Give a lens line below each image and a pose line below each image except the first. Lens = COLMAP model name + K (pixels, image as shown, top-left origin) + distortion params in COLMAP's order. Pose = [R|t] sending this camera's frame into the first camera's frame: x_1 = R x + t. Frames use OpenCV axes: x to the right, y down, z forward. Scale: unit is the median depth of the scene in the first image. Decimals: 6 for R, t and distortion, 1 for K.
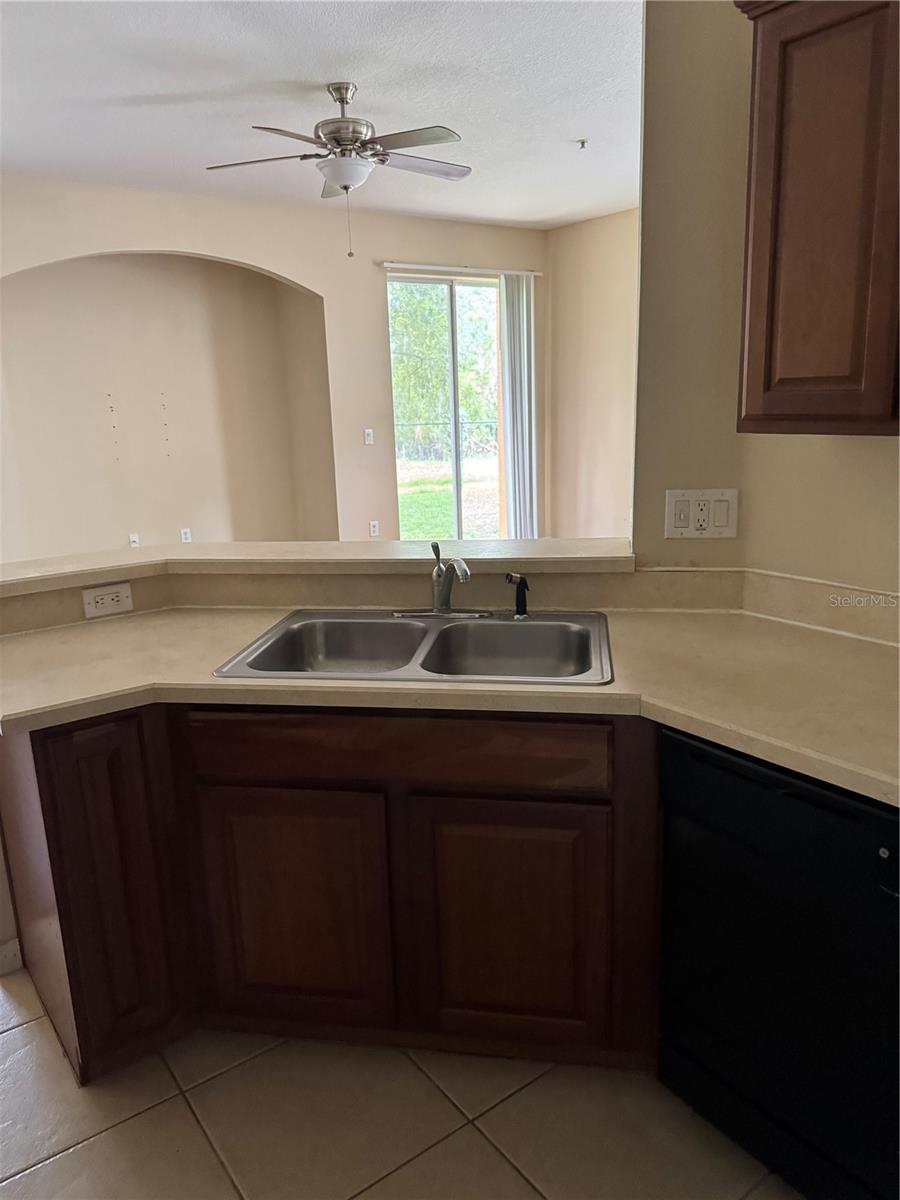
lens RADIAL K [[862.8, 0, 449.1], [0, 862.8, 601.7], [0, 0, 1]] dist [-0.001058, -0.001868]
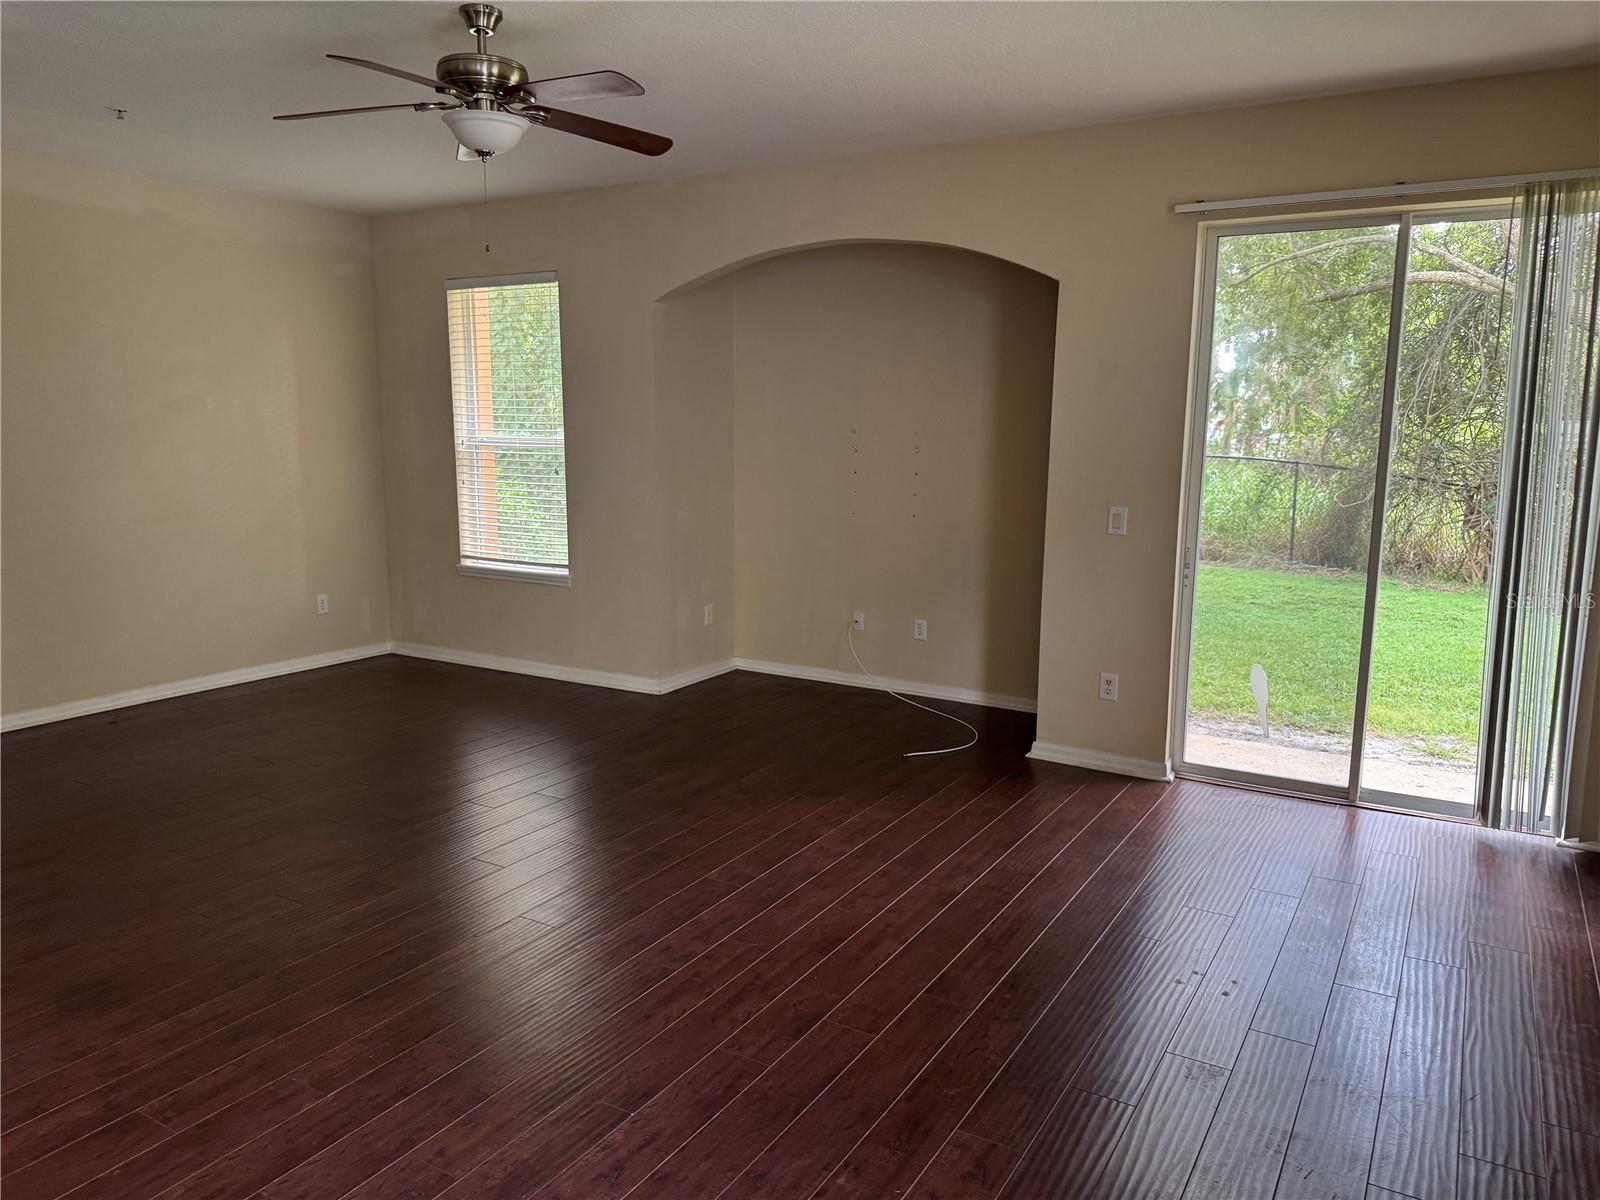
lens RADIAL K [[1150.4, 0, 798.9], [0, 1150.4, 590.7], [0, 0, 1]] dist [-0.001058, -0.001868]
pose [[0.380581, 0.168212, -0.909320, 0.501506], [-0.236891, 0.968240, 0.079965, -0.158115], [0.893891, 0.184977, 0.408342, 0.524153]]
